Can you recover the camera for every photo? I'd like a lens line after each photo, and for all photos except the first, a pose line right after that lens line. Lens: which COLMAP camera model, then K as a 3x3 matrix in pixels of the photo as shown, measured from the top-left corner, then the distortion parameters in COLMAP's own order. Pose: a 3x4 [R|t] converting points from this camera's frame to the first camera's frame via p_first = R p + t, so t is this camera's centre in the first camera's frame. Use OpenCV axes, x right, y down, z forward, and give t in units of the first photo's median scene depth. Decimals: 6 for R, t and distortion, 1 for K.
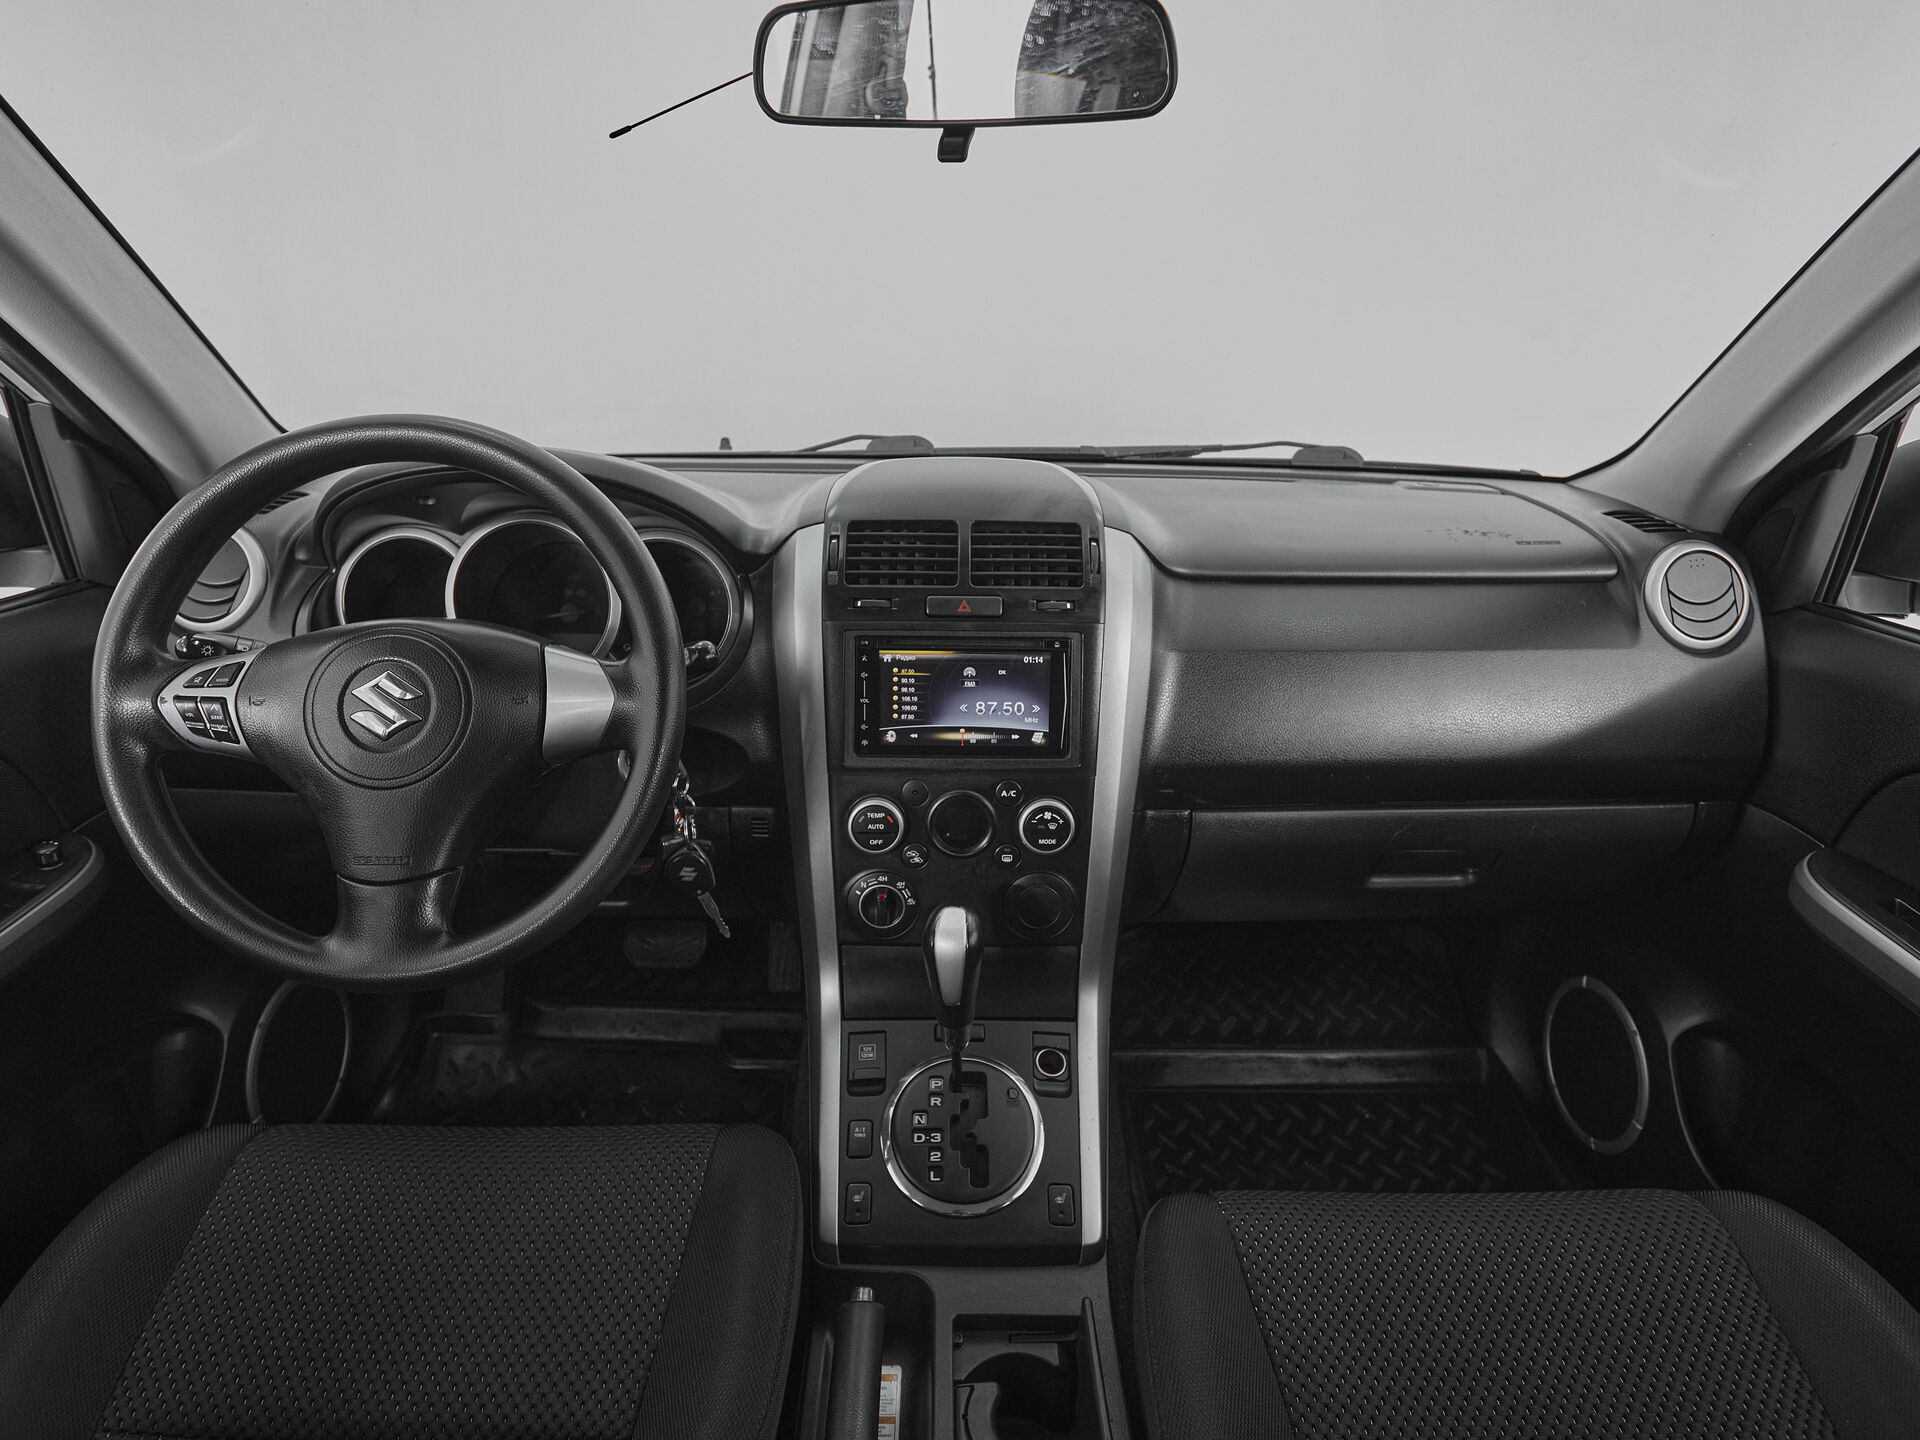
lens RADIAL K [[989.6, 0, 960.0], [0, 989.6, 720.0], [0, 0, 1]] dist [-0.003743, -0.000085]
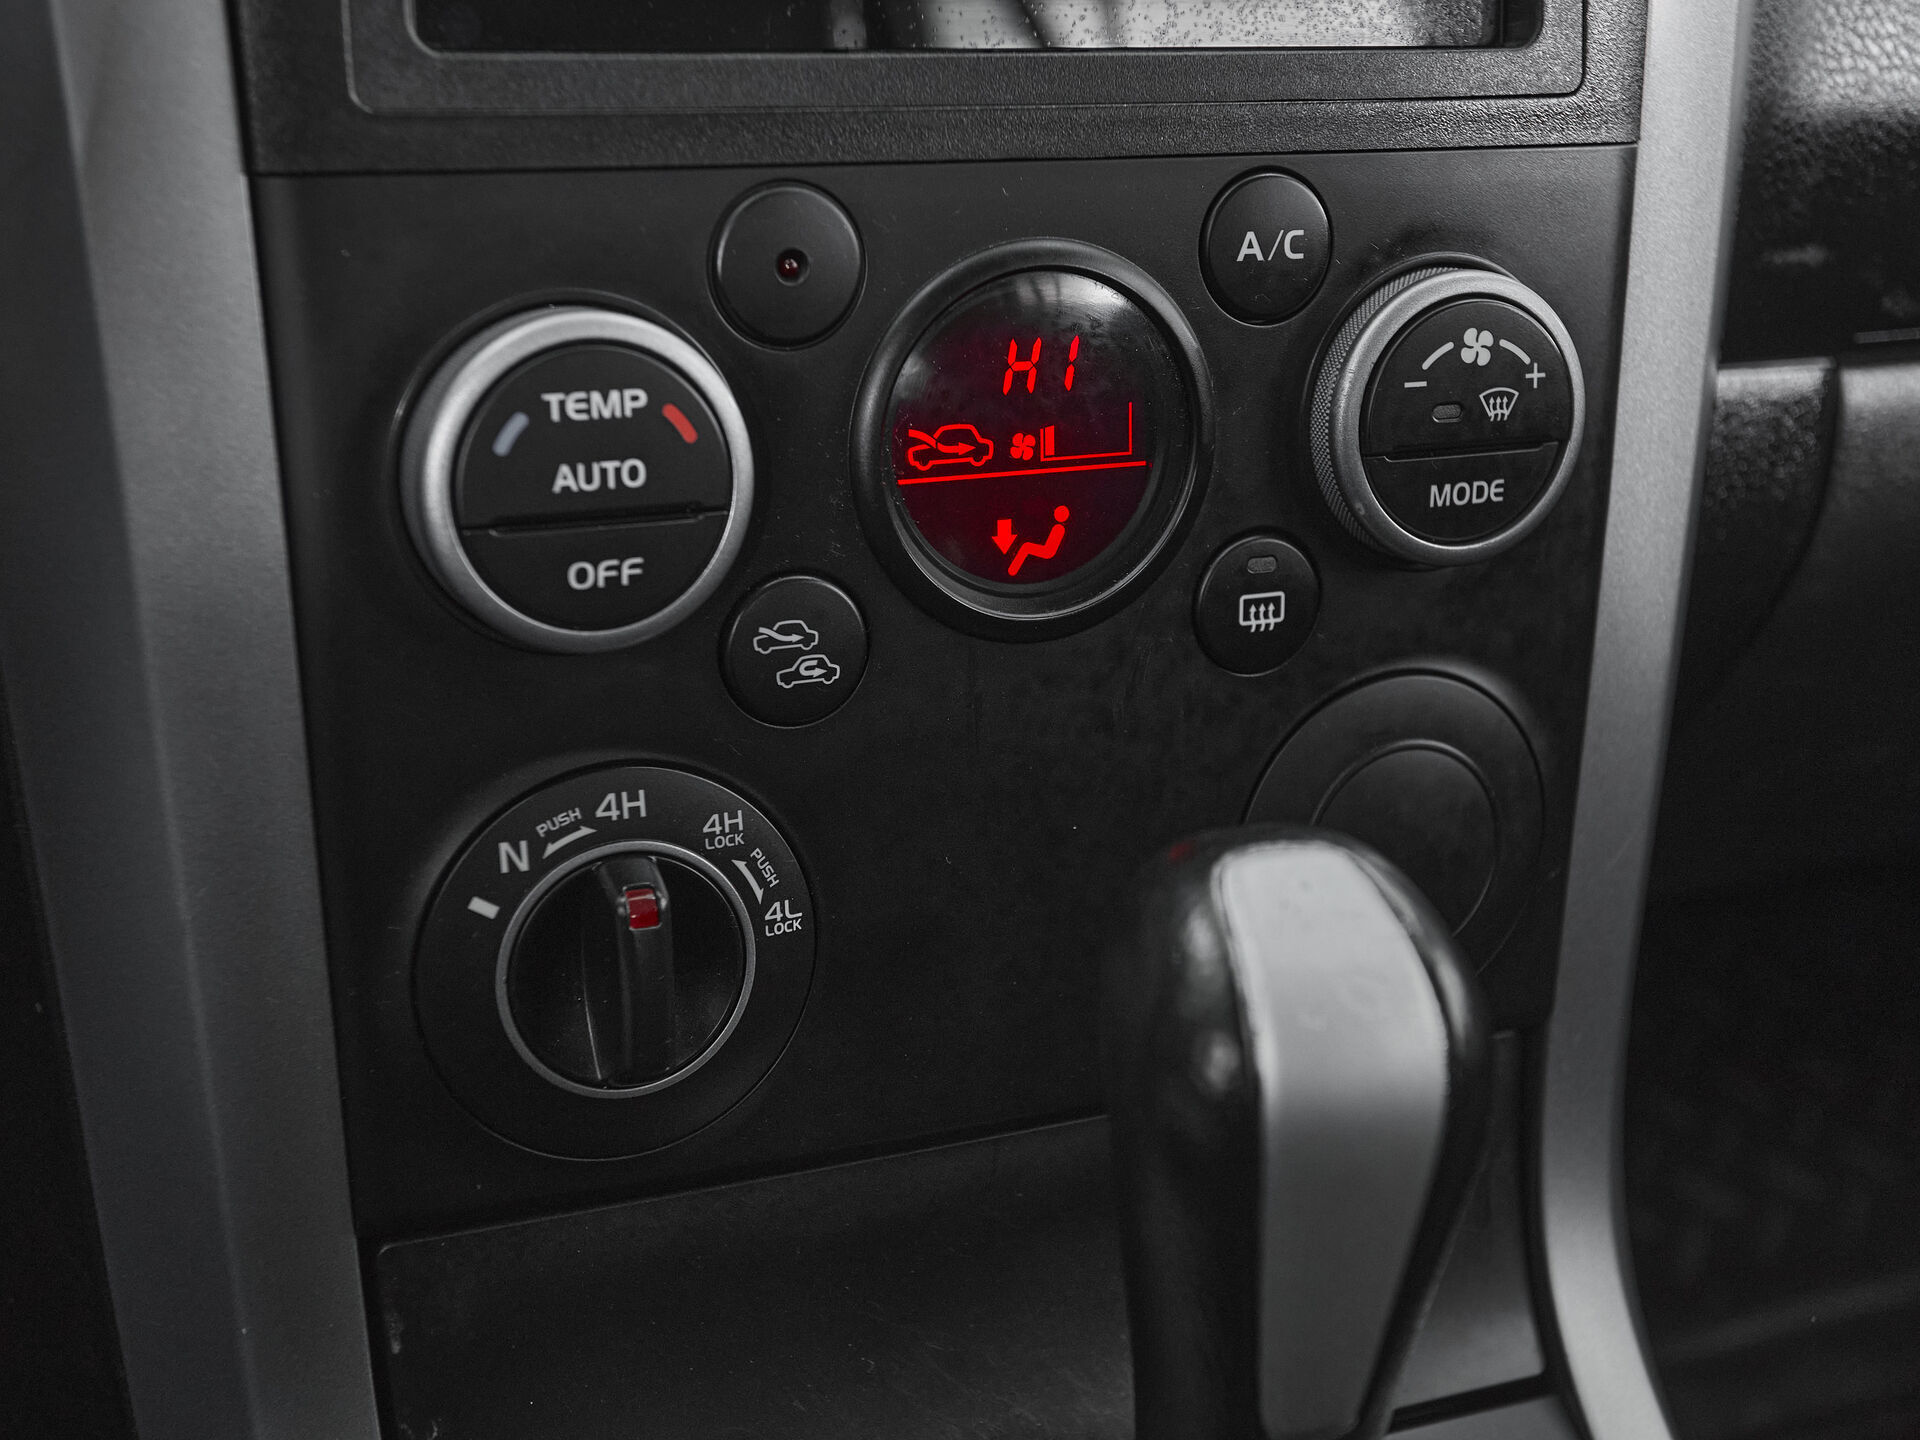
lens RADIAL K [[2598.9, 0, 960.0], [0, 2598.9, 720.0], [0, 0, 1]] dist [0.017949, -0.000397]
pose [[0.920890, -0.113687, 0.372876, -0.191413], [0.098594, 0.993355, 0.059370, 0.125705], [-0.377148, -0.017910, 0.925980, 0.567009]]
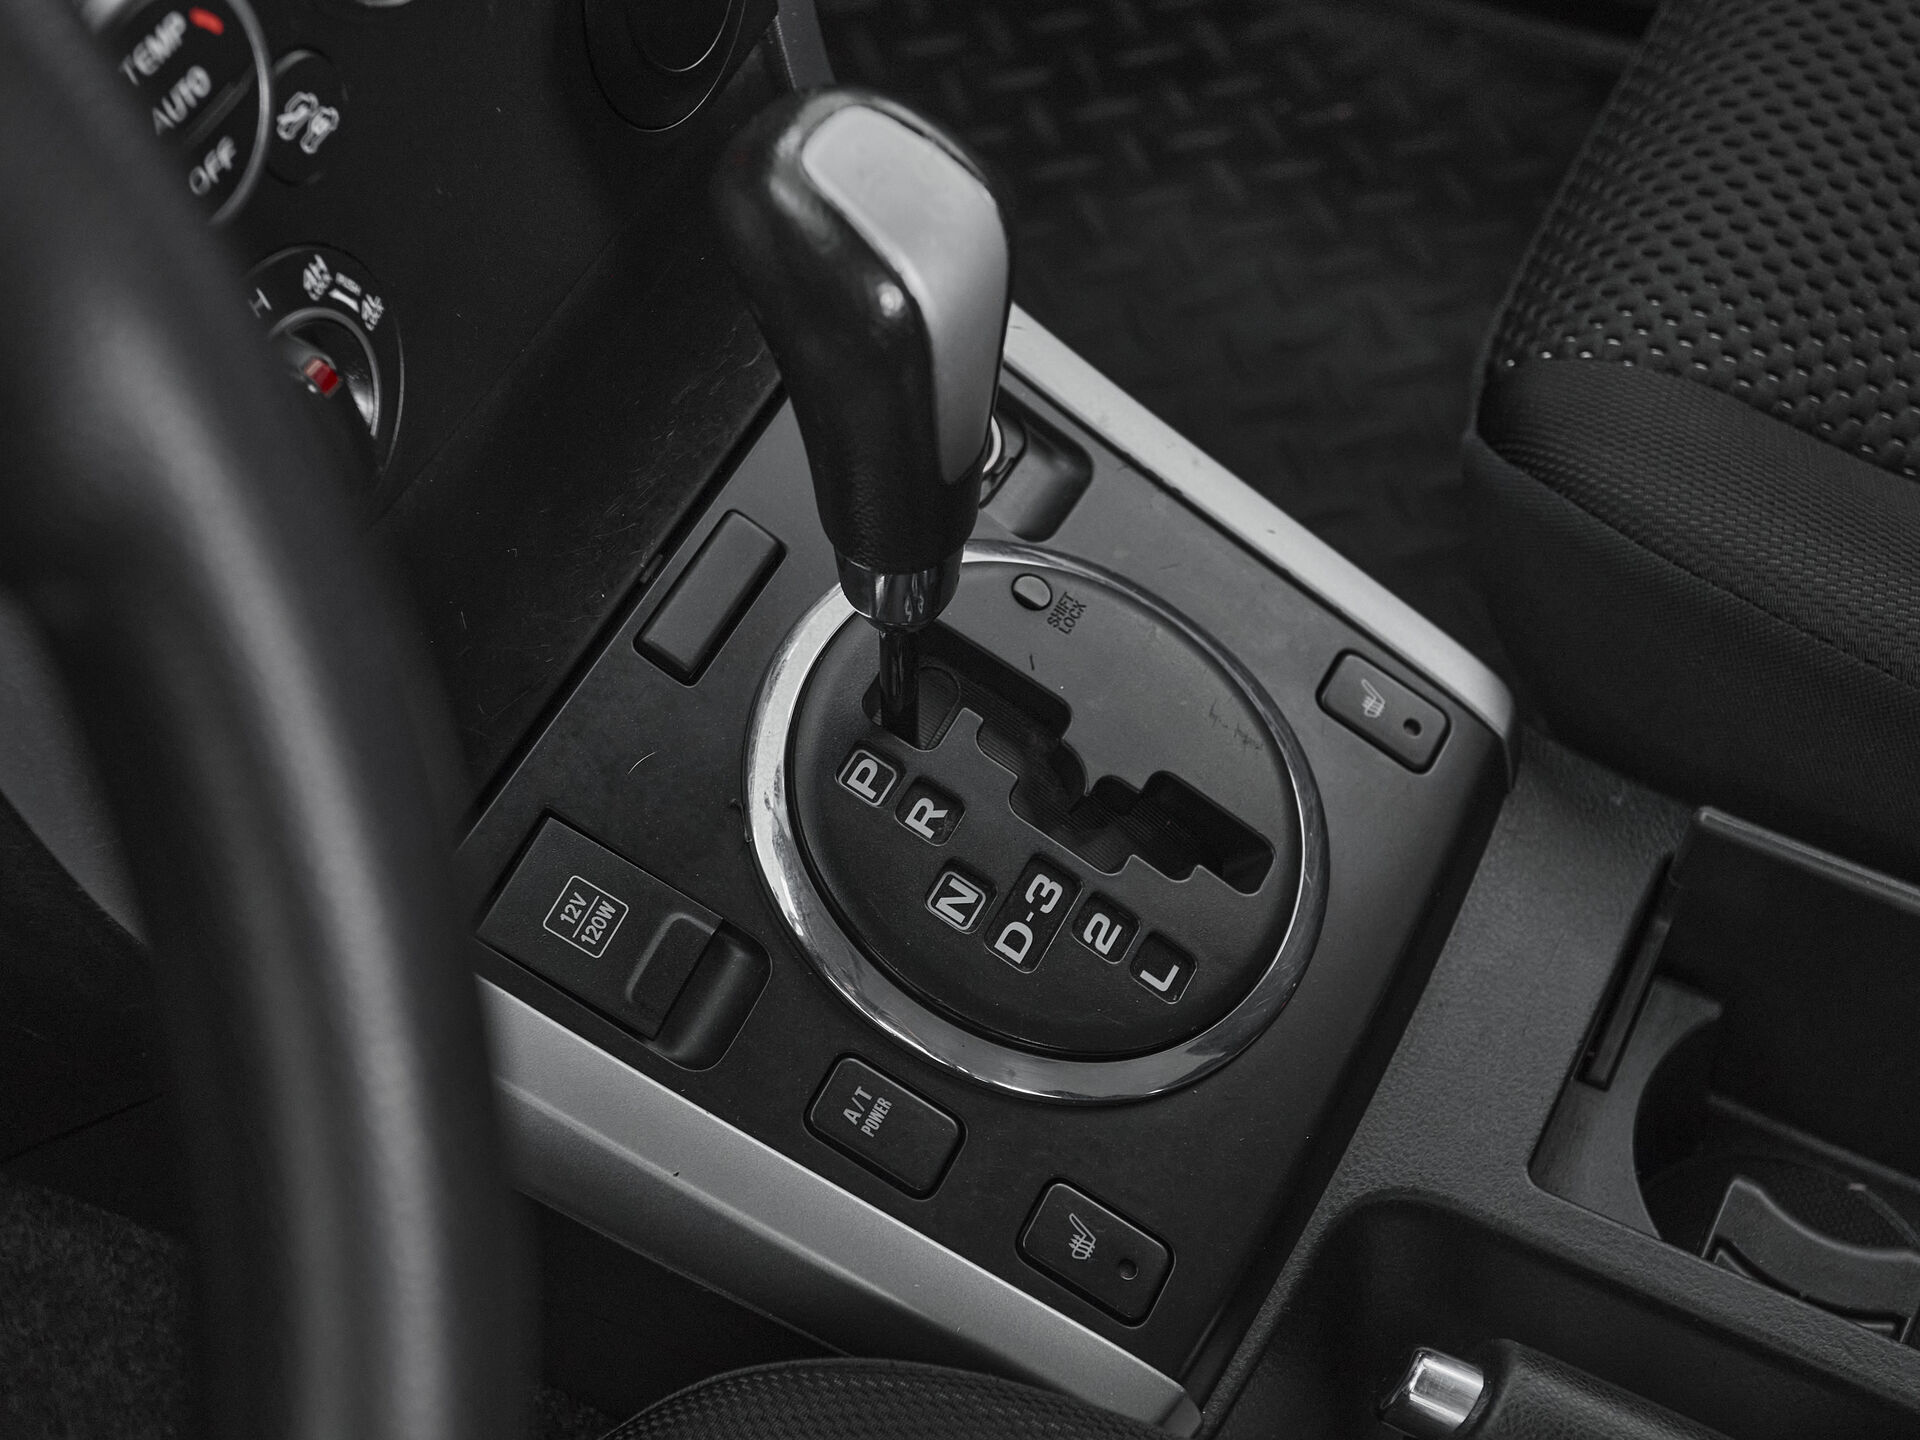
lens RADIAL K [[2598.9, 0, 960.0], [0, 2598.9, 720.0], [0, 0, 1]] dist [0.017949, -0.000397]
pose [[0.463638, -0.735198, 0.494494, -0.326011], [0.355847, 0.665624, 0.655986, -0.069383], [-0.811427, -0.128176, 0.570226, 0.585724]]
